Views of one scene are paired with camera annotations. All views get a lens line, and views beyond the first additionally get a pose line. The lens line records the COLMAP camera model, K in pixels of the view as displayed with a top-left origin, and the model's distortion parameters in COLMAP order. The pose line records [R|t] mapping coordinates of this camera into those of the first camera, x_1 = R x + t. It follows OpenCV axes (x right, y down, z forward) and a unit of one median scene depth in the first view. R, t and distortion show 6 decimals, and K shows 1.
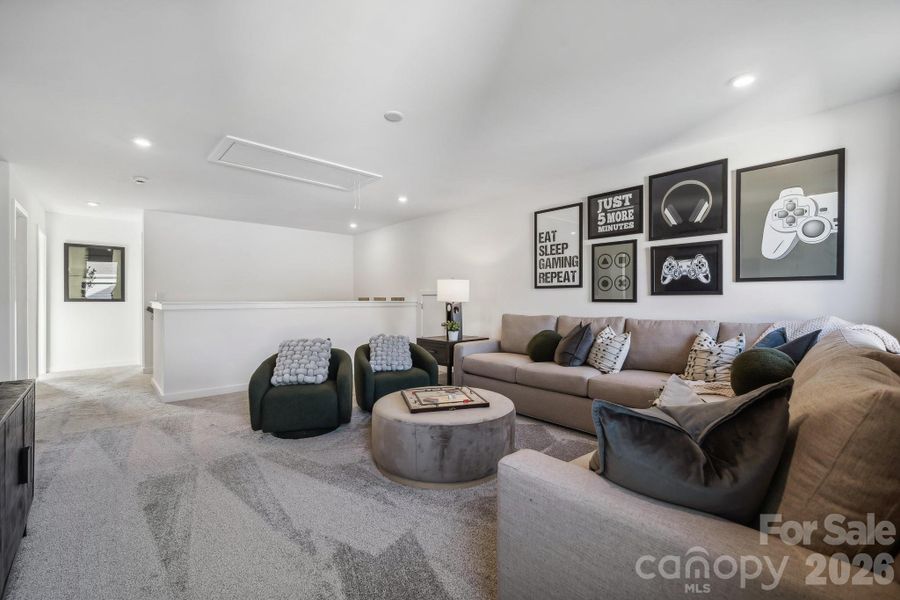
lens RADIAL K [[392.7, 0, 449.7], [0, 392.7, 301.3], [0, 0, 1]] dist [-0.002064, 0.000869]
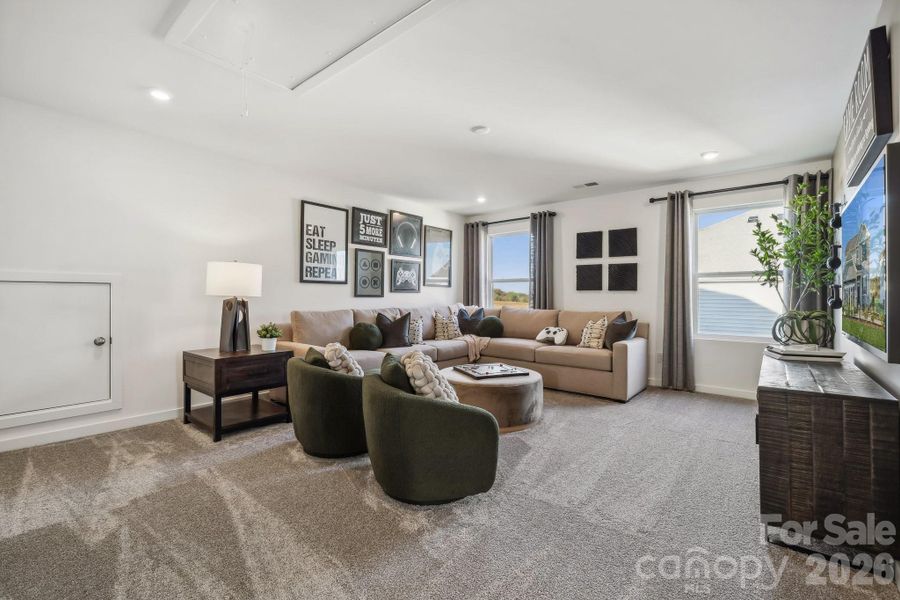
lens RADIAL K [[392.7, 0, 450.1], [0, 392.7, 296.8], [0, 0, 1]] dist [-0.002064, 0.000869]
pose [[-0.146722, -0.001157, 0.989177, -0.788026], [-0.003659, 0.999993, 0.000627, -0.000318], [-0.989171, -0.003528, -0.146726, 0.822850]]
